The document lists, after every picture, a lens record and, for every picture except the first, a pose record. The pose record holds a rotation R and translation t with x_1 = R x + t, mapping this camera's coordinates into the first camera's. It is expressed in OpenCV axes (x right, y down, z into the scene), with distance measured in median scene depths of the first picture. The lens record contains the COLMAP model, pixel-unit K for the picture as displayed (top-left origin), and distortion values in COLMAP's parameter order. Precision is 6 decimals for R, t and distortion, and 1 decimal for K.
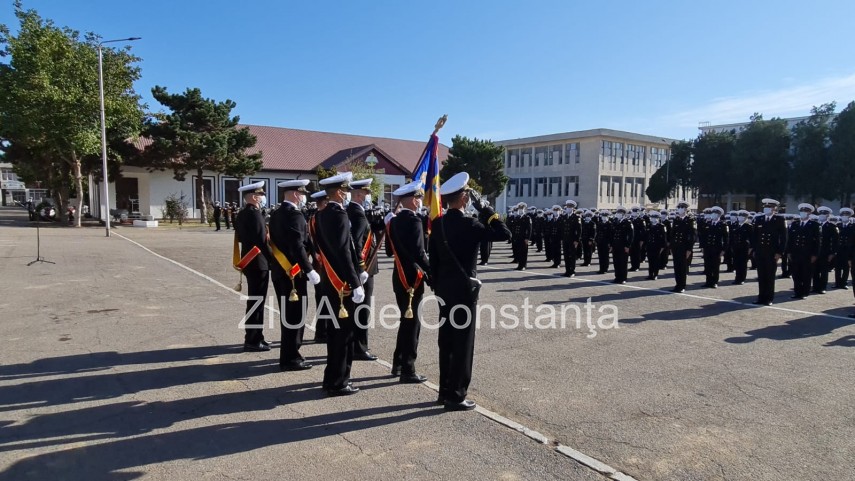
lens RADIAL K [[514.8, 0, 418.0], [0, 514.8, 244.1], [0, 0, 1]] dist [-0.037664, 0.005353]
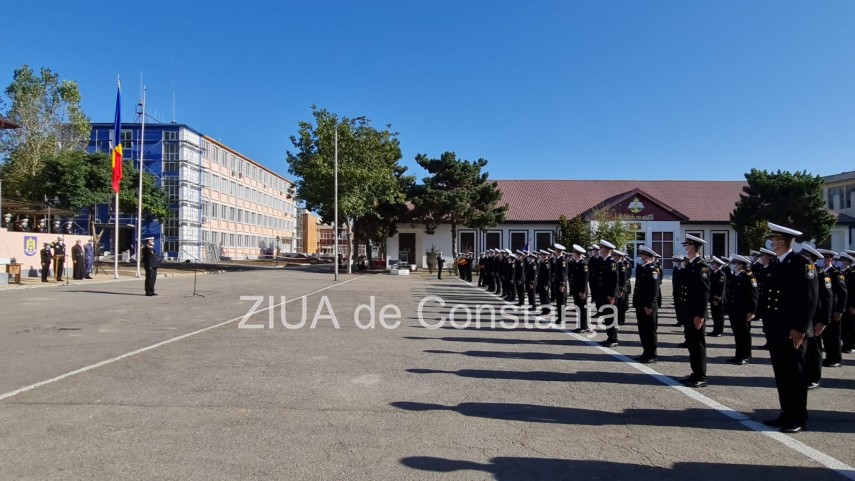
lens RADIAL K [[541.8, 0, 433.3], [0, 541.8, 237.9], [0, 0, 1]] dist [-0.011586, 0.005913]
pose [[0.802744, -0.021128, -0.595949, 0.190222], [-0.043423, 0.994648, -0.093753, -0.003031], [0.594740, 0.101137, 0.797531, 0.036471]]
